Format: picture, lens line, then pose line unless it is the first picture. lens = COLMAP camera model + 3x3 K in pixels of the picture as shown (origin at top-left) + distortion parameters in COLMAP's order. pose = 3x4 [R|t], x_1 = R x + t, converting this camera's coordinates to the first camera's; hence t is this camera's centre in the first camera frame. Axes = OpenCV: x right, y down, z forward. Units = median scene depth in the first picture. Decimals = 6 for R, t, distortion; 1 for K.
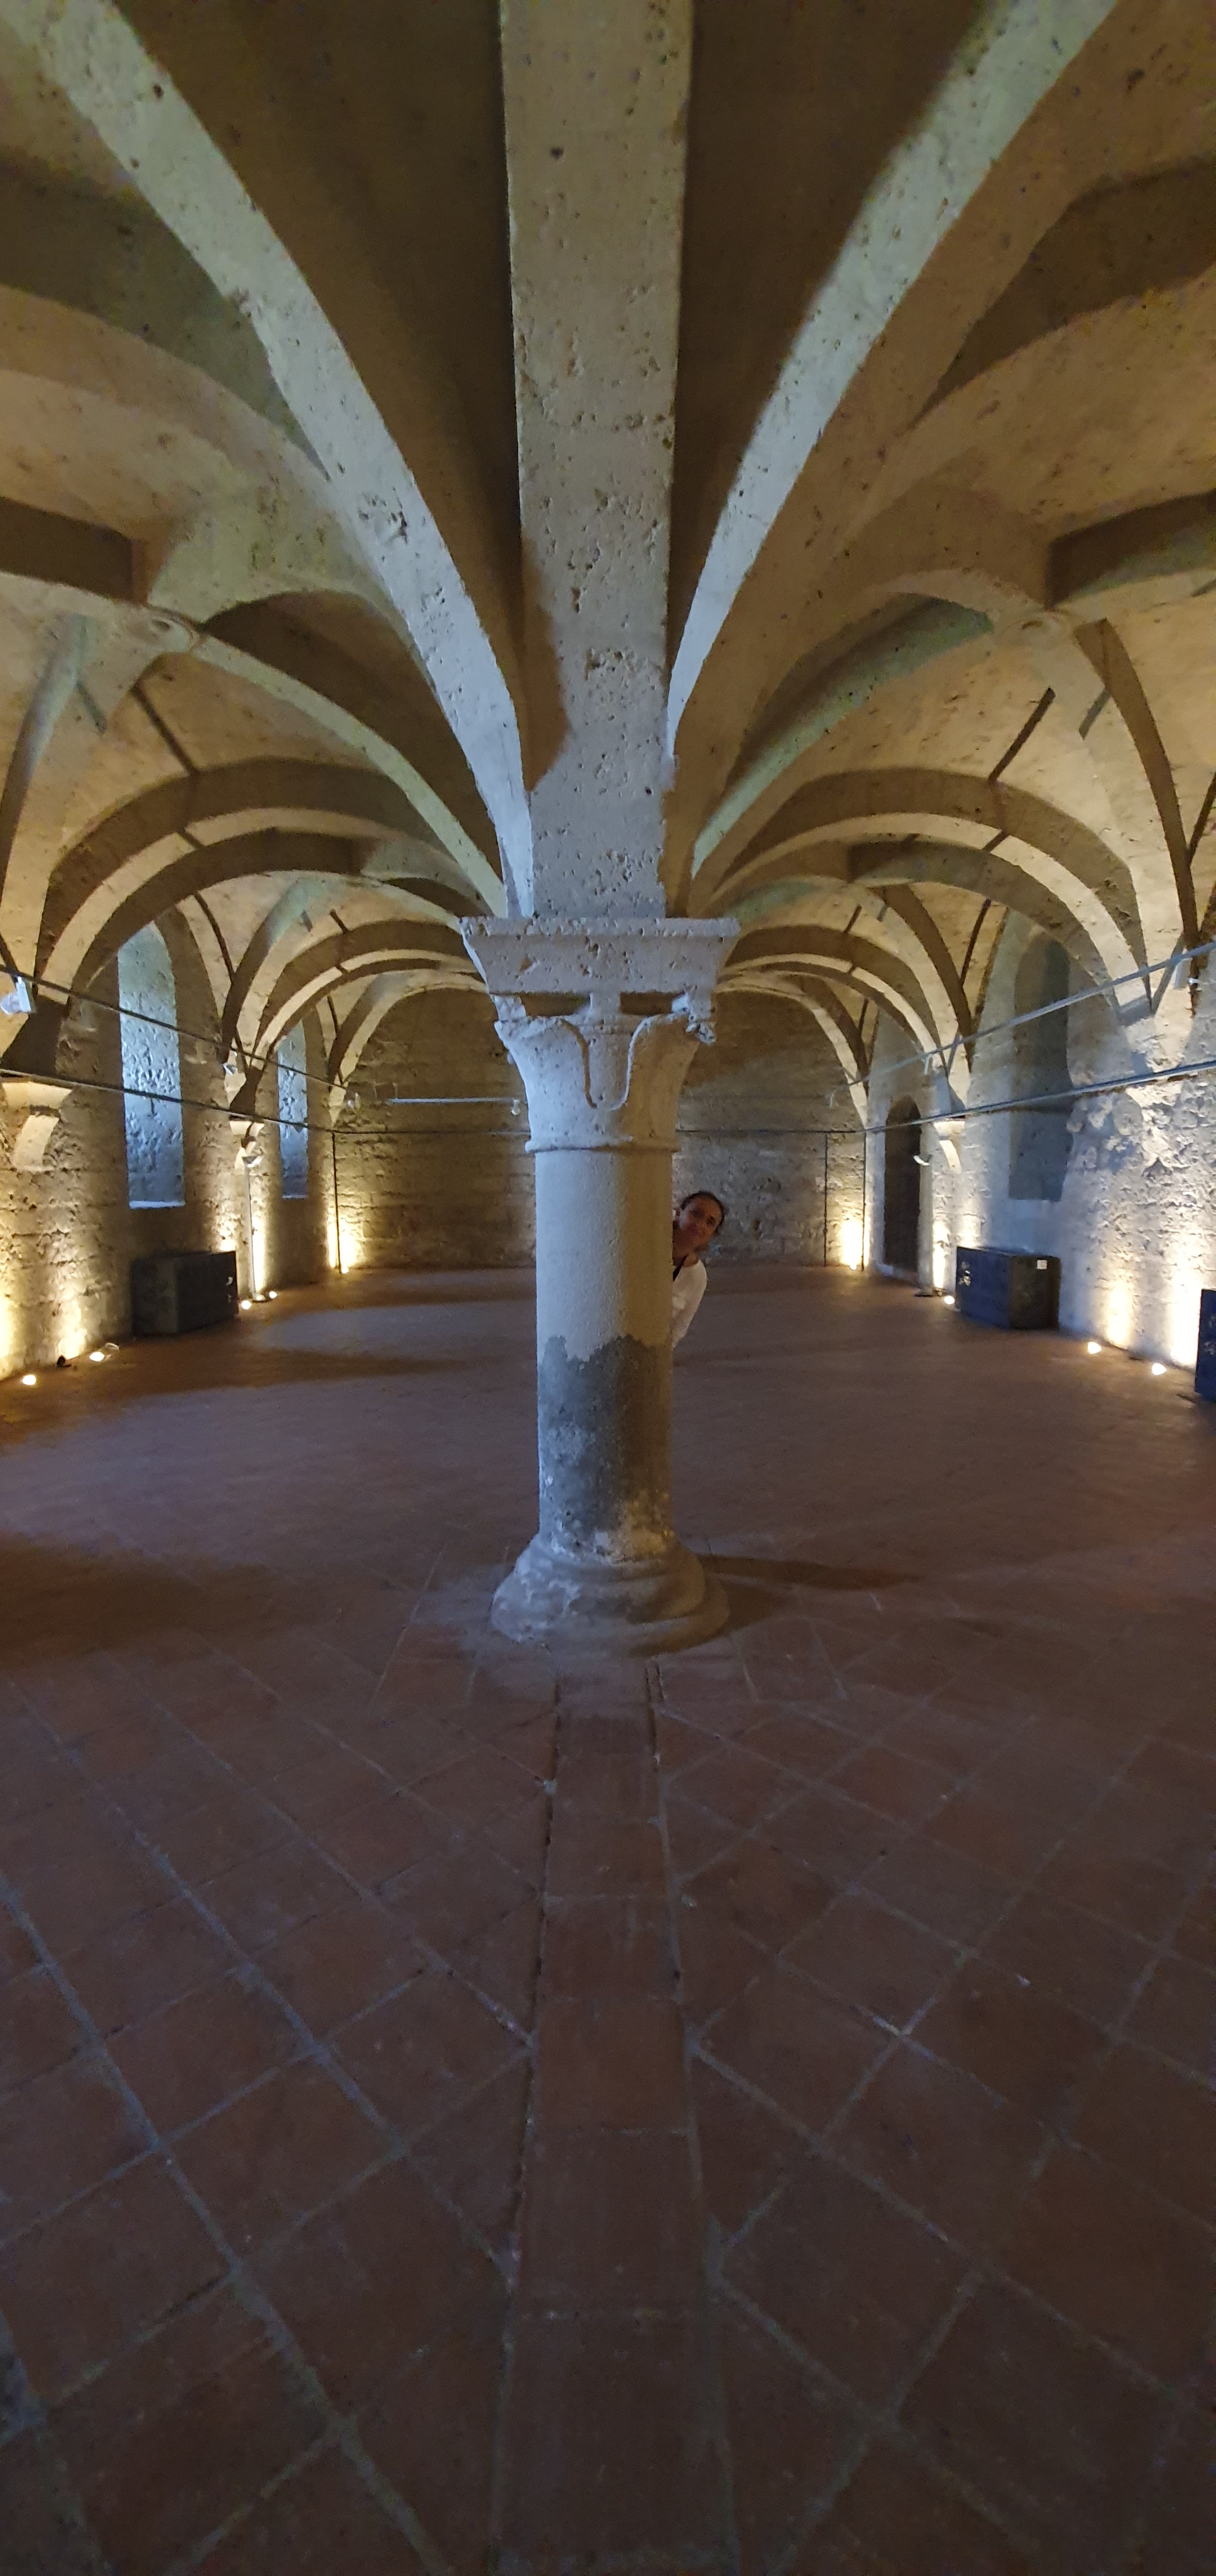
lens RADIAL K [[973.5, 0, 607.7], [0, 973.5, 1277.3], [0, 0, 1]] dist [-0.002449, -0.000022]
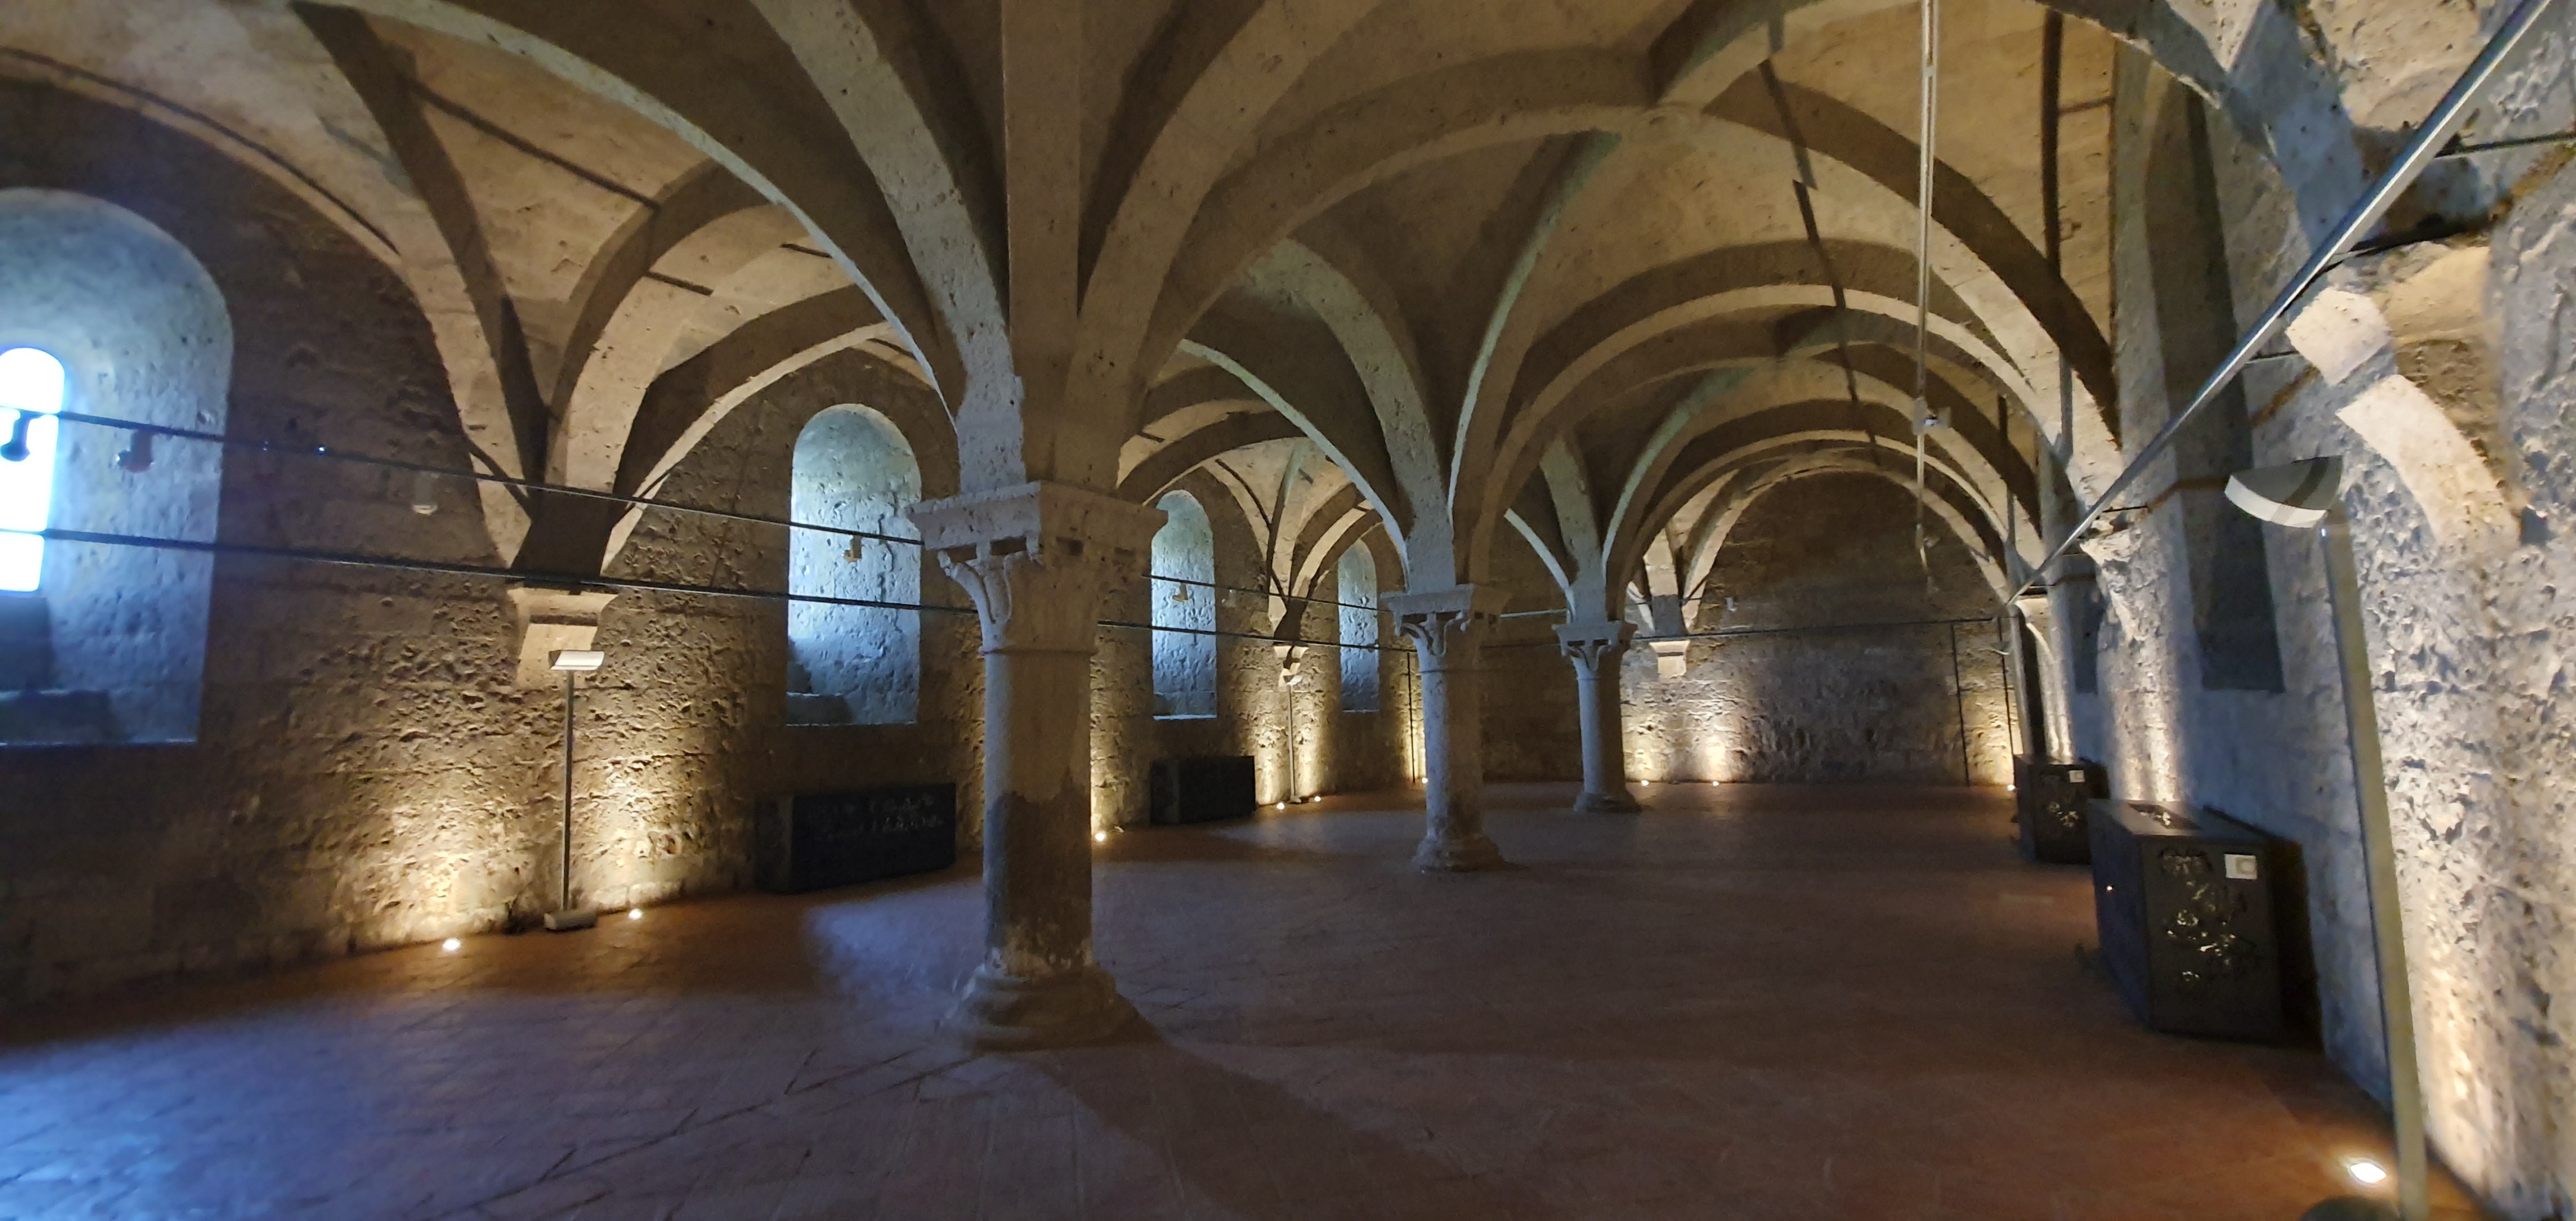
lens RADIAL K [[973.7, 0, 1282.5], [0, 973.7, 620.5], [0, 0, 1]] dist [-0.002449, -0.000022]
pose [[0.854764, -0.065404, -0.514879, 0.231780], [-0.028091, 0.984745, -0.171723, 0.010706], [0.518256, 0.161246, 0.839887, 0.011550]]
